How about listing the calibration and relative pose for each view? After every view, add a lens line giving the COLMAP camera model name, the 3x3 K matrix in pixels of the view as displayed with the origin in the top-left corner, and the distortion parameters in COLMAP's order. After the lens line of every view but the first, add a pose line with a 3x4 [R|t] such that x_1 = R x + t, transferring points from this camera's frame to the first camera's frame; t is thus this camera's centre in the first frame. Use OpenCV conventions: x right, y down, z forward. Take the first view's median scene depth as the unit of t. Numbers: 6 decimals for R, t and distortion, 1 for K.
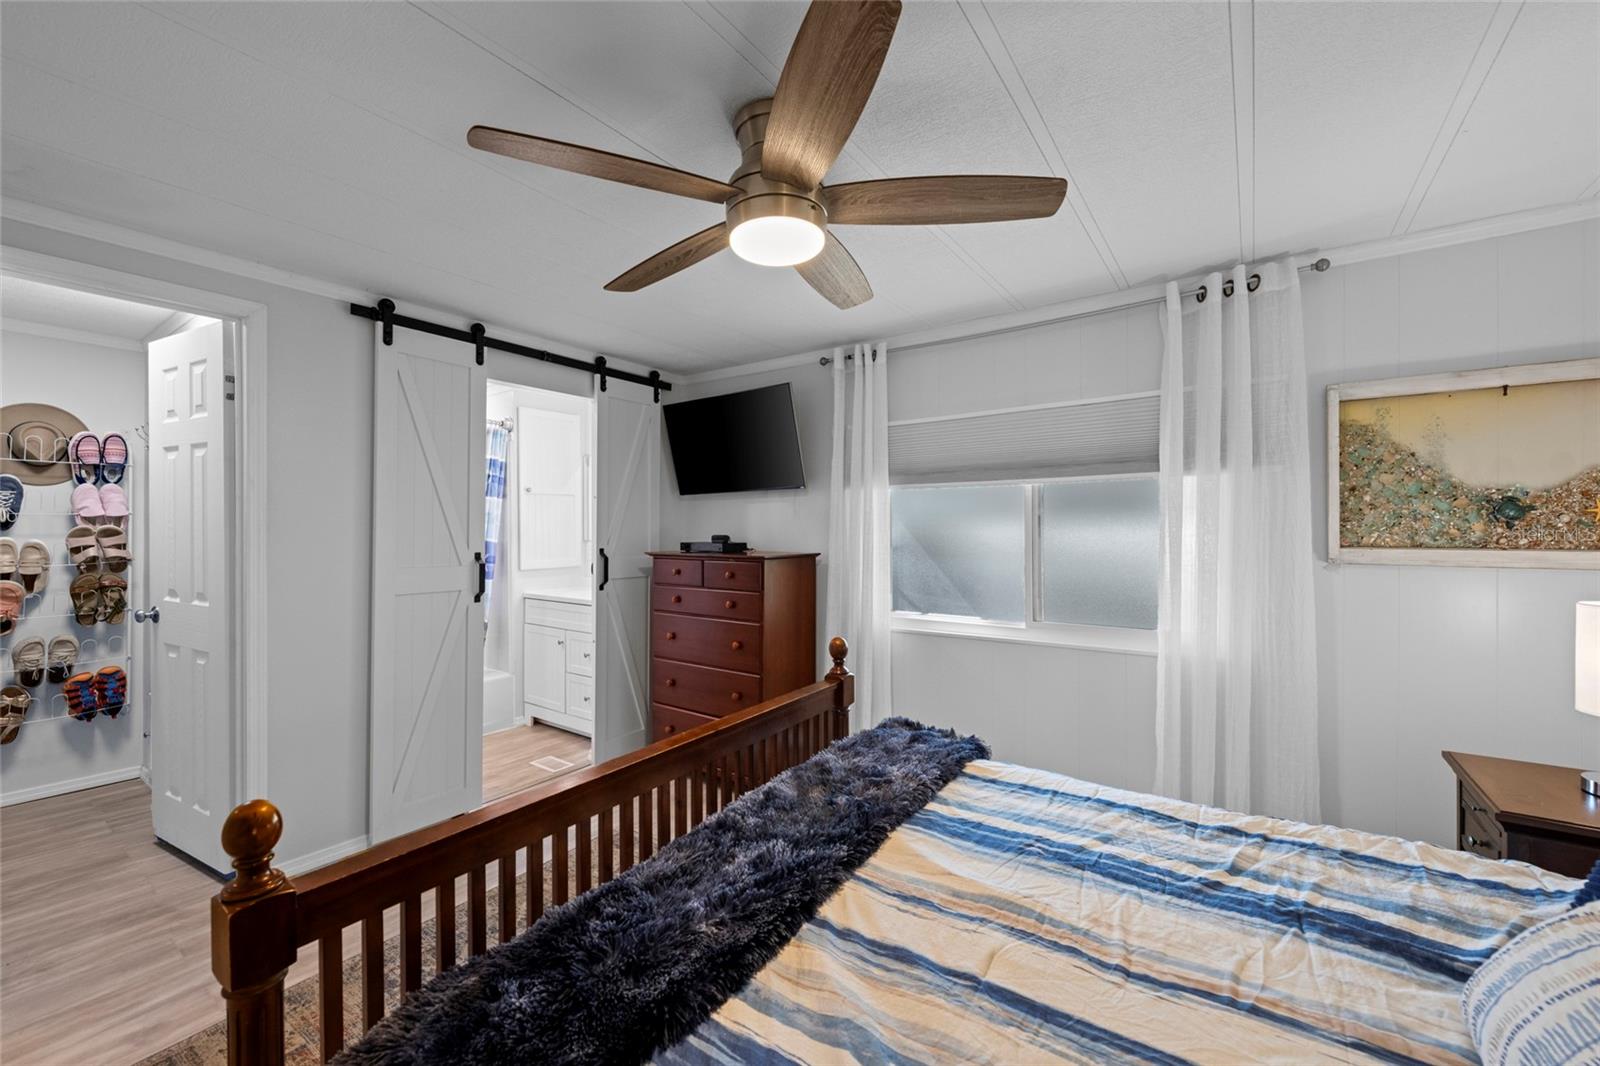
lens RADIAL K [[635.1, 0, 798.5], [0, 635.1, 532.8], [0, 0, 1]] dist [-0.001857, -0.000261]
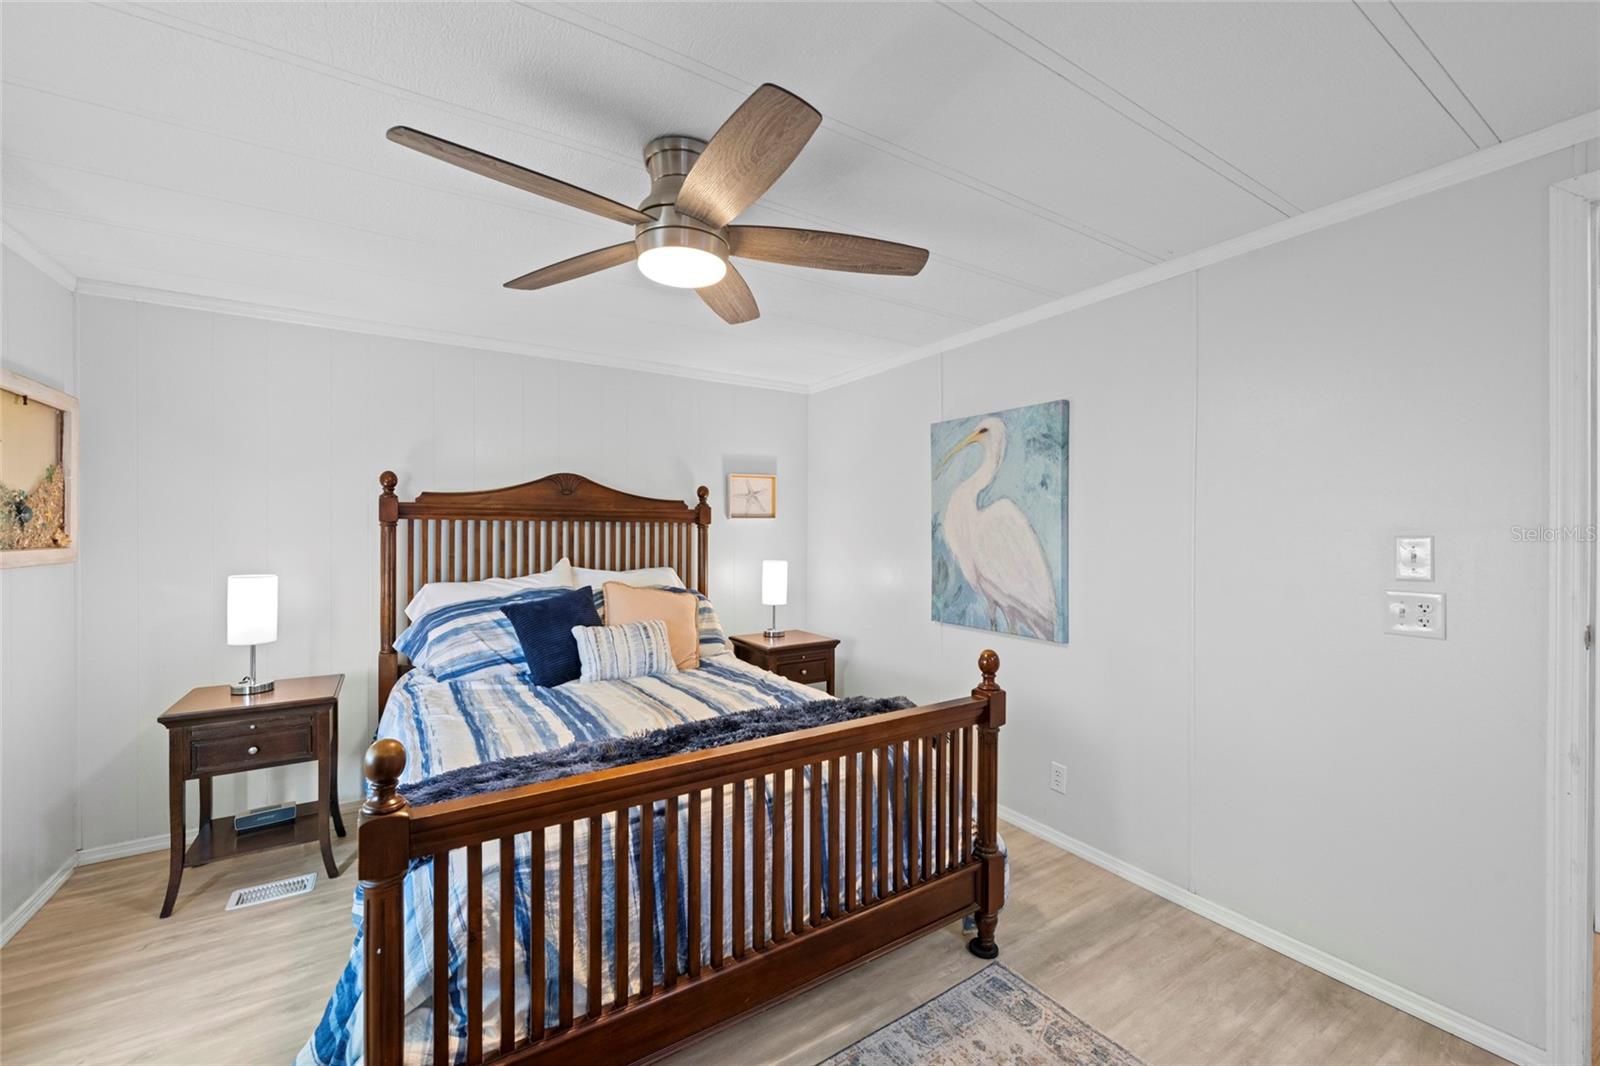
lens RADIAL K [[635.1, 0, 798.5], [0, 635.1, 532.8], [0, 0, 1]] dist [-0.001857, -0.000261]
pose [[-0.925783, -0.002450, 0.378048, -0.387339], [0.002263, 0.999925, 0.012021, -0.009118], [-0.378050, 0.011984, -0.925708, 1.188236]]
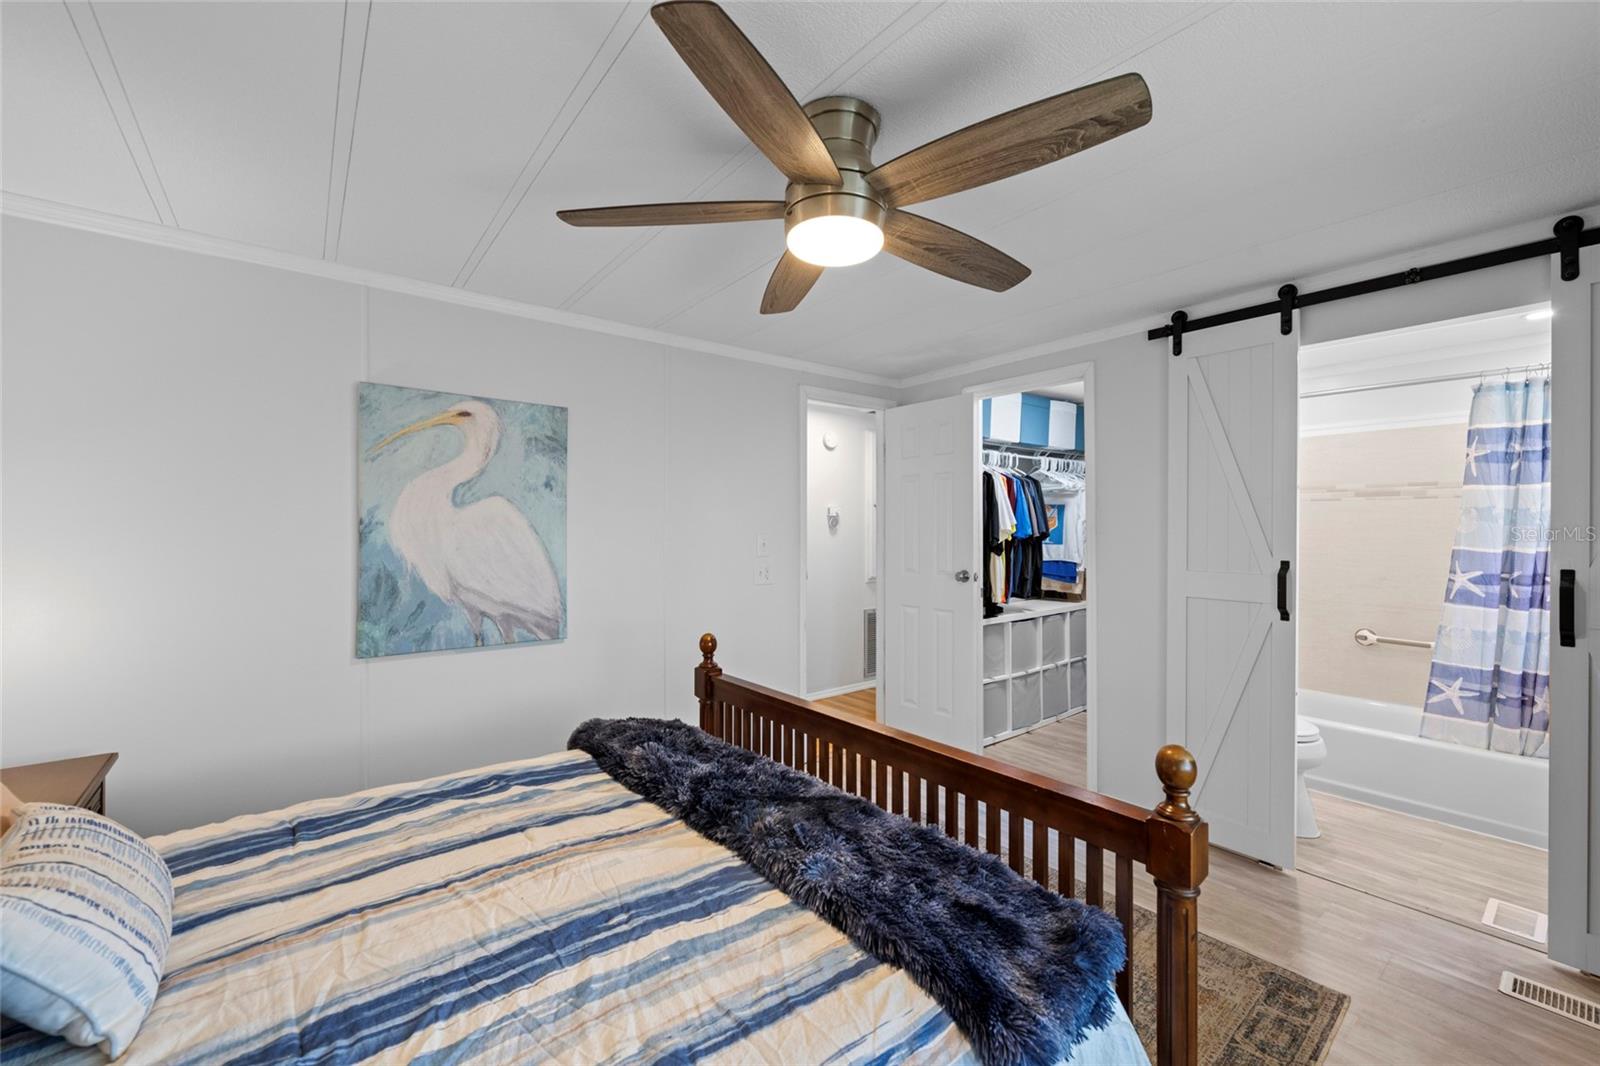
lens RADIAL K [[635.1, 0, 798.5], [0, 635.1, 532.8], [0, 0, 1]] dist [-0.001857, -0.000261]
pose [[-0.280491, 0.003677, -0.959850, 0.565380], [-0.007585, 0.999953, 0.006047, -0.006706], [0.959827, 0.008977, -0.280450, 0.746770]]
